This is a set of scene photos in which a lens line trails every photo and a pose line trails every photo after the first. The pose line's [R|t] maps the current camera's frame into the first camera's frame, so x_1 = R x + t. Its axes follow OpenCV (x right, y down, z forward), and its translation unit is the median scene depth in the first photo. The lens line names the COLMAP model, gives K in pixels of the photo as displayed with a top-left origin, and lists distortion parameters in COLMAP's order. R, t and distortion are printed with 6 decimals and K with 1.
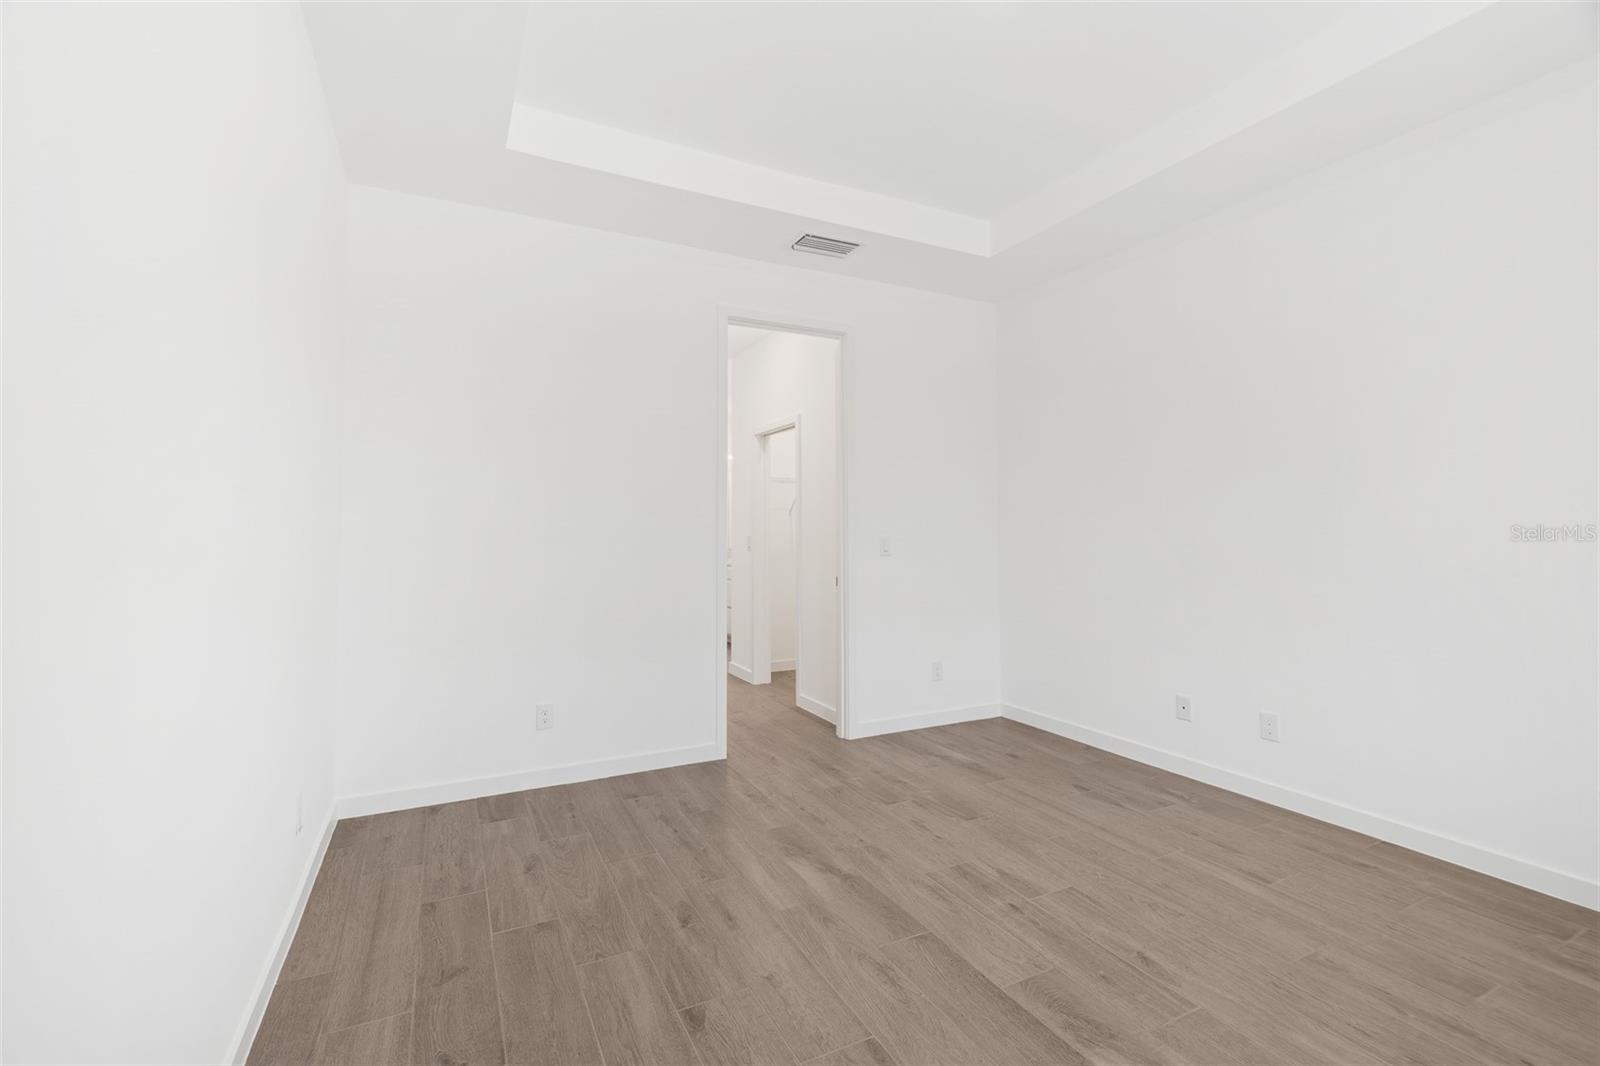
lens RADIAL K [[708.9, 0, 800.0], [0, 708.9, 533.0], [0, 0, 1]] dist [-0.001365, 0.000132]
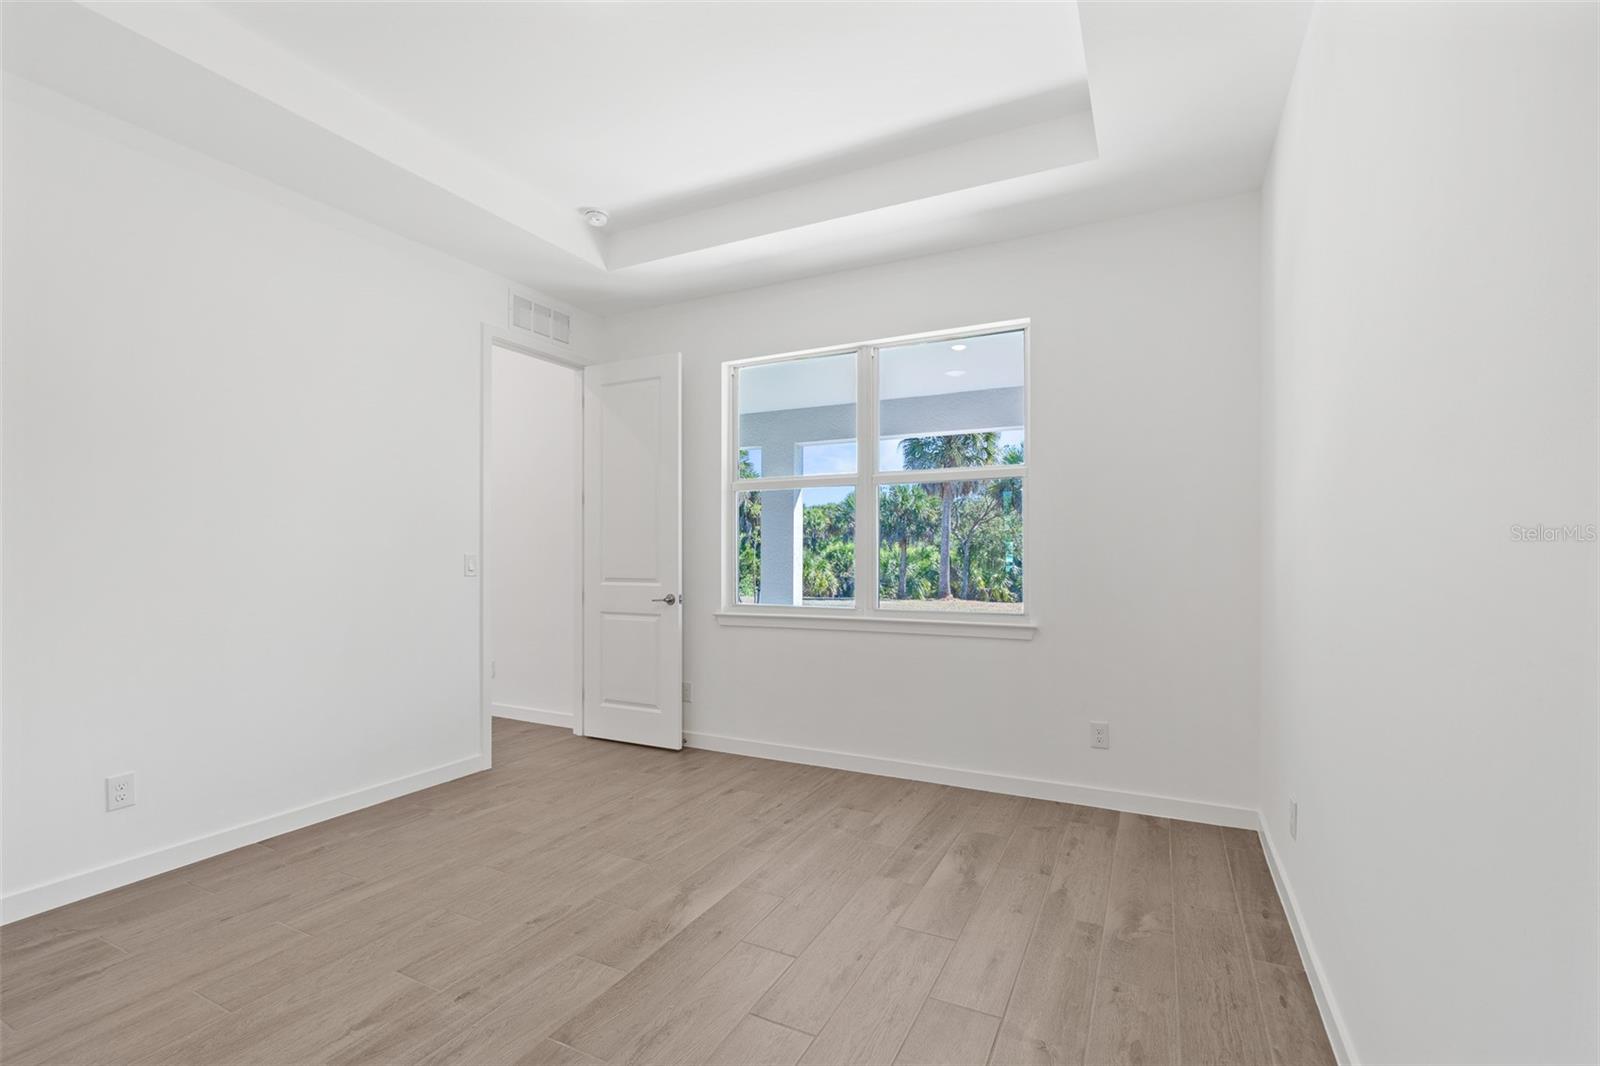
lens RADIAL K [[708.9, 0, 800.0], [0, 708.9, 533.0], [0, 0, 1]] dist [-0.001365, 0.000132]
pose [[-0.590947, 0.022147, 0.806406, -0.565706], [0.002341, 0.999666, -0.025739, 0.004663], [-0.806707, -0.013322, -0.590802, 1.082592]]
